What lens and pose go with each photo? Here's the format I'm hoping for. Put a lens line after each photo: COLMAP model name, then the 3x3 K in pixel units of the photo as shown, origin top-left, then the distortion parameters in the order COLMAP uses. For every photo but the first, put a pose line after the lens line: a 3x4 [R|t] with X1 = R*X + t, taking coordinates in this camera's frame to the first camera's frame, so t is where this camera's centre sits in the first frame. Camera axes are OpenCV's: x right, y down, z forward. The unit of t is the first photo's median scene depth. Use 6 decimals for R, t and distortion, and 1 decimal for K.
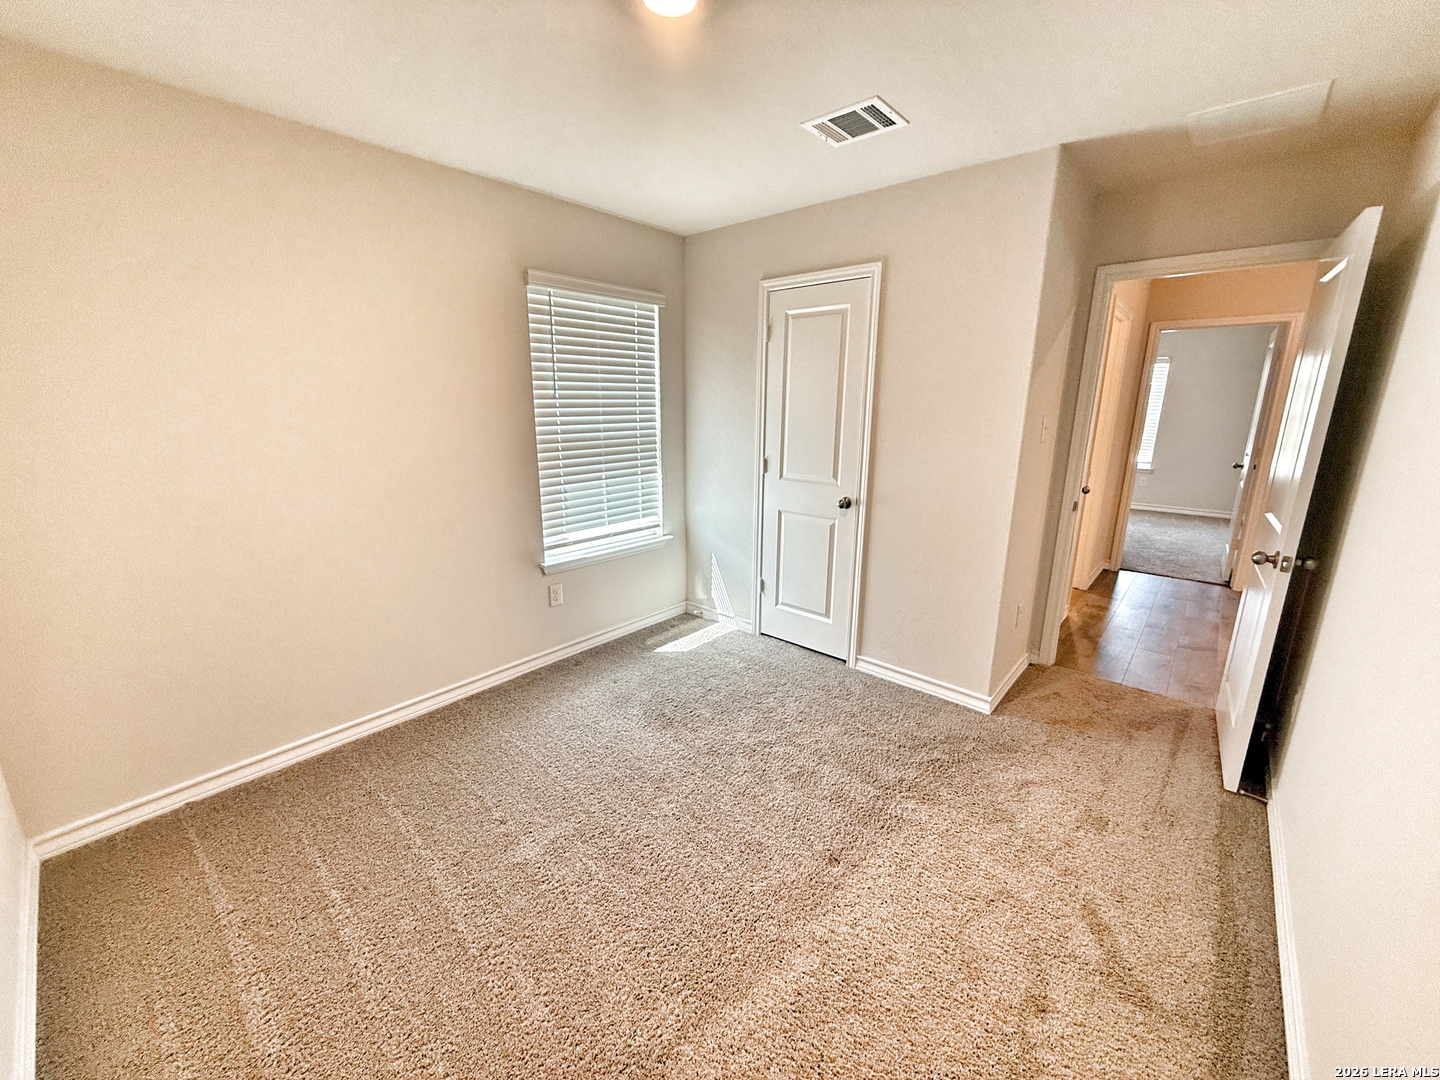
lens RADIAL K [[575.4, 0, 714.3], [0, 575.4, 537.5], [0, 0, 1]] dist [-0.000605, 0.000180]
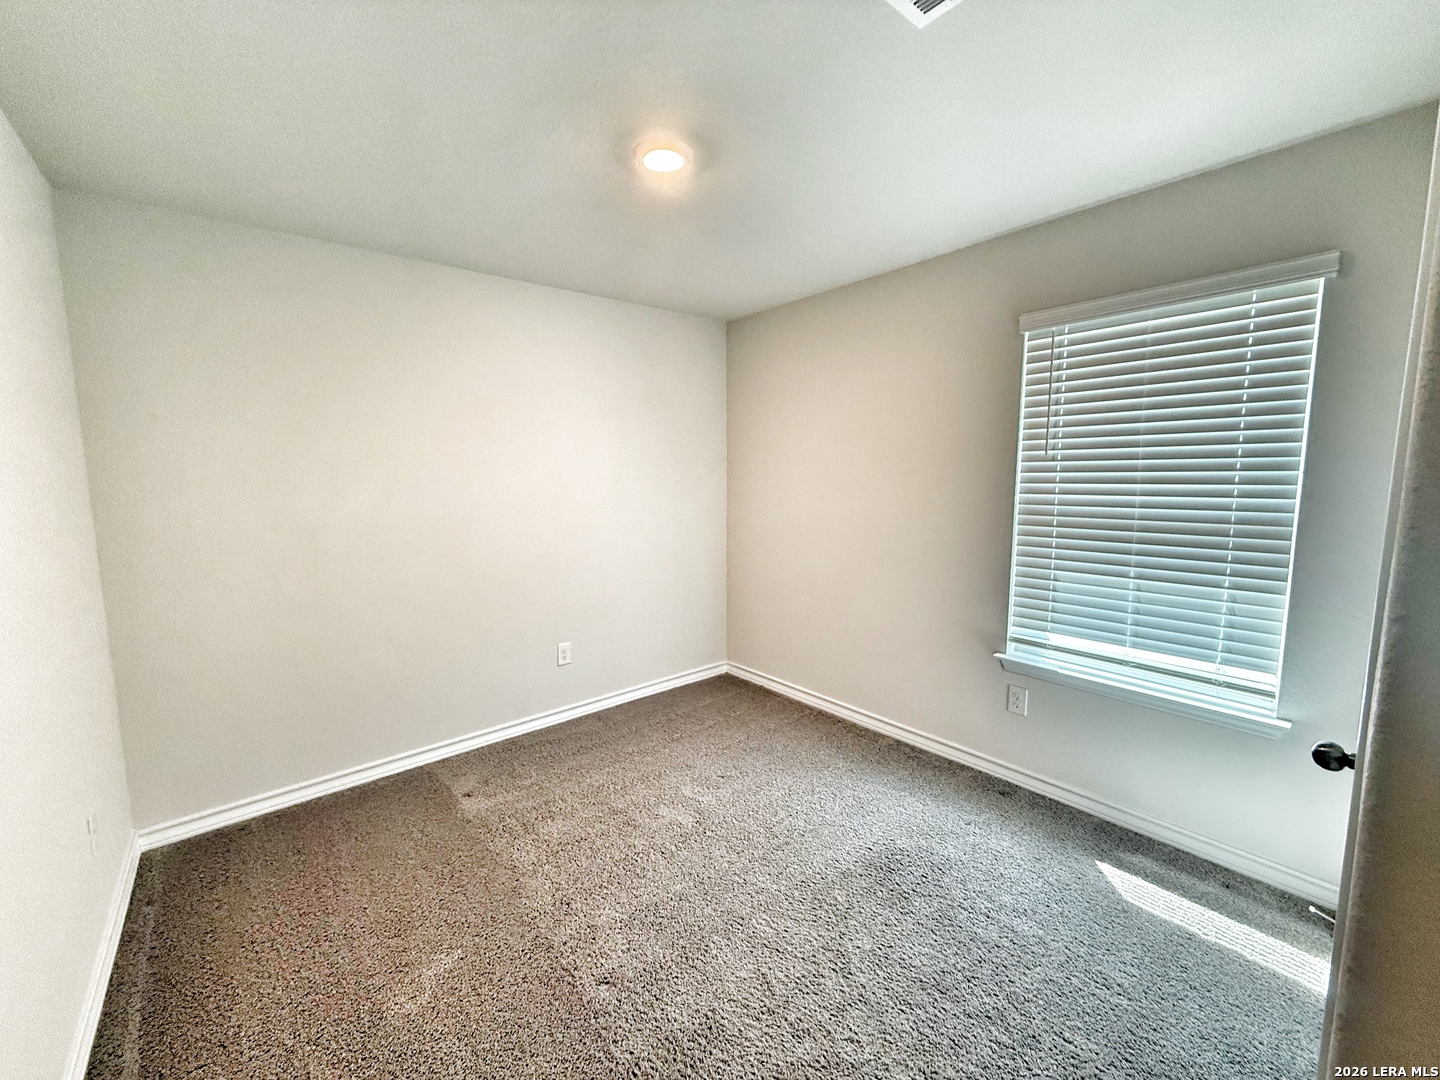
lens RADIAL K [[575.4, 0, 712.9], [0, 575.4, 538.1], [0, 0, 1]] dist [-0.000605, 0.000180]
pose [[-0.152525, 0.111921, -0.981942, 0.642154], [-0.220361, 0.964703, 0.144185, -0.163978], [0.963420, 0.238373, -0.122478, 0.735952]]
